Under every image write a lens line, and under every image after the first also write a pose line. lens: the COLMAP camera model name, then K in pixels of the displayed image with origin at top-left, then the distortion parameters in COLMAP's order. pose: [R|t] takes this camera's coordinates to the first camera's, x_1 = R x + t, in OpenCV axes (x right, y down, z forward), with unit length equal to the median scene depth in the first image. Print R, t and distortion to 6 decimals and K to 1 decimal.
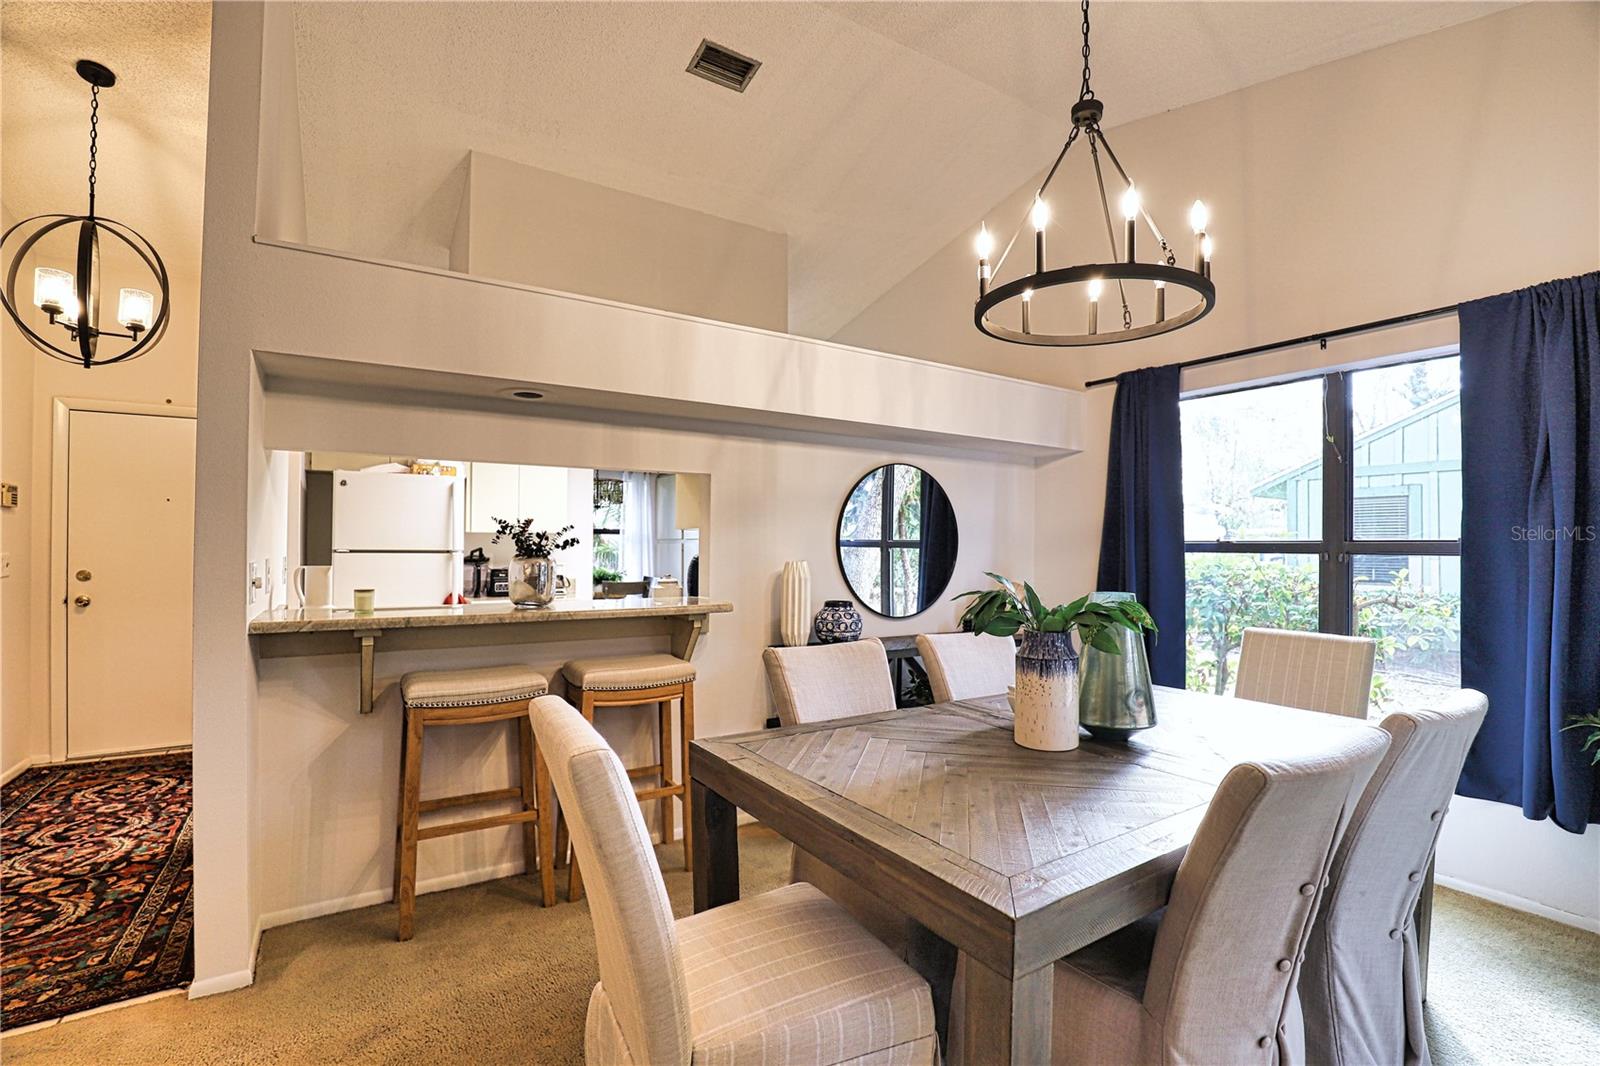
lens RADIAL K [[726.1, 0, 806.3], [0, 726.1, 538.2], [0, 0, 1]] dist [-0.038740, 0.008877]
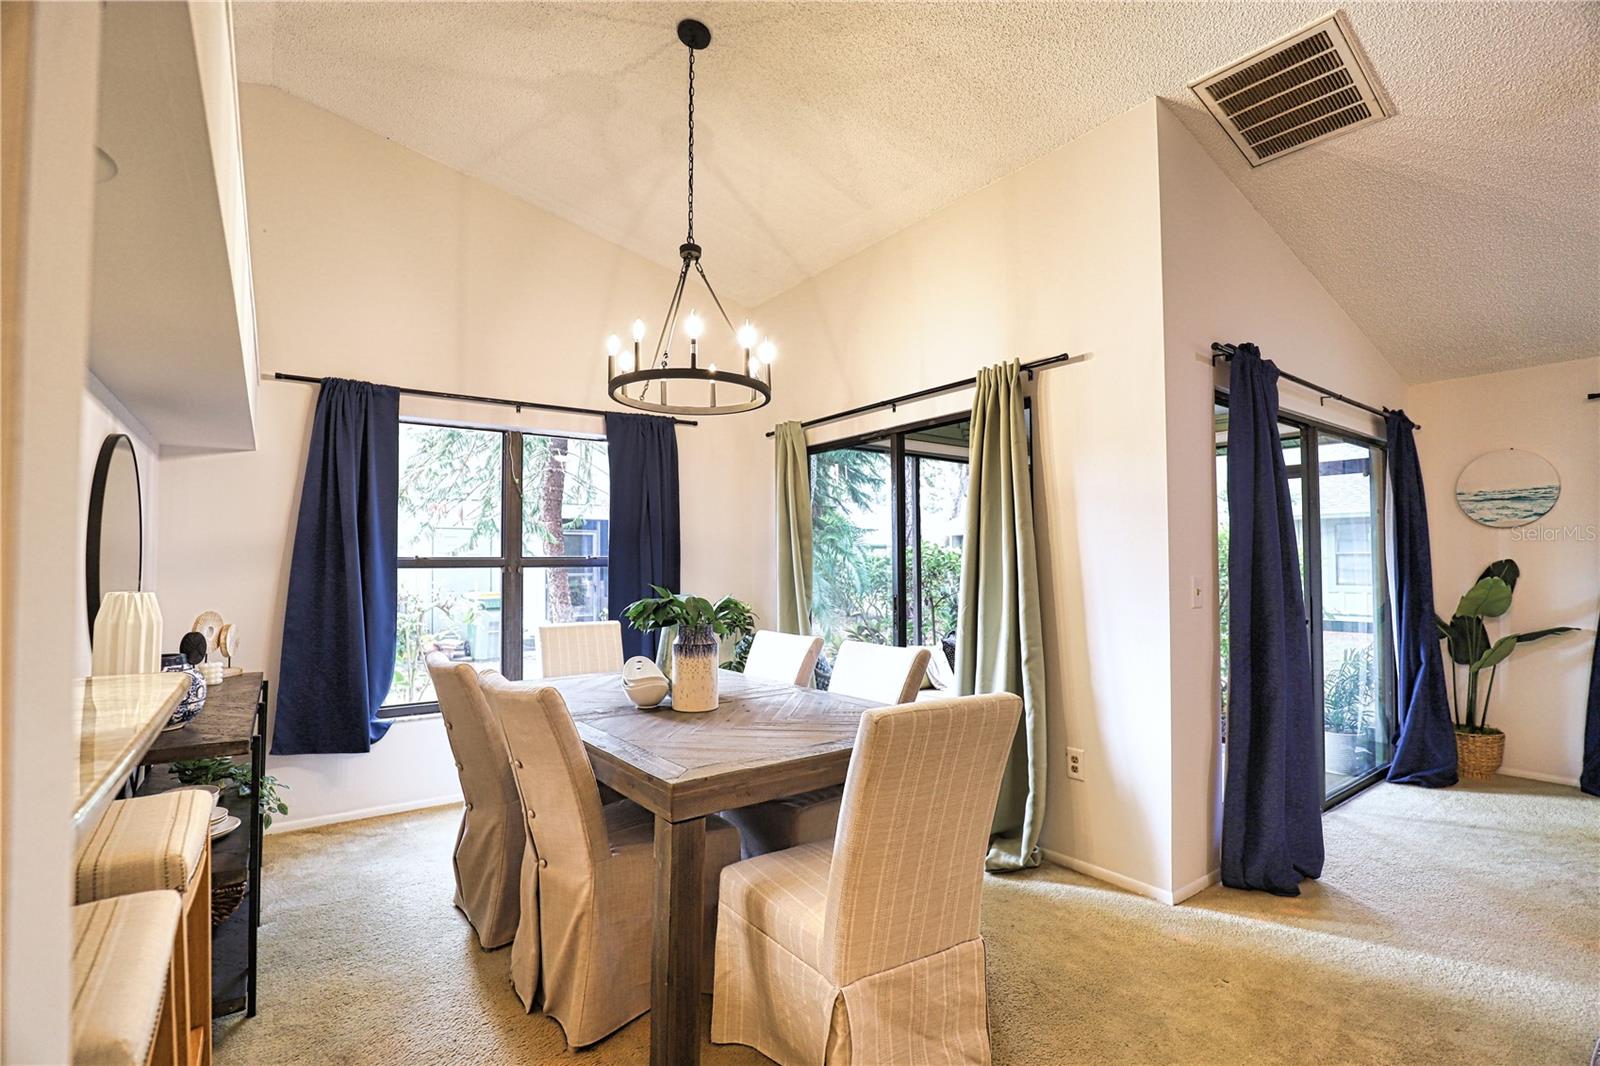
lens RADIAL K [[726.1, 0, 806.3], [0, 726.1, 538.2], [0, 0, 1]] dist [-0.038740, 0.008877]
pose [[-0.065508, 0.025319, 0.997531, -0.601255], [-0.007667, 0.999636, -0.025876, -0.001276], [-0.997823, -0.009343, -0.065290, 0.508444]]
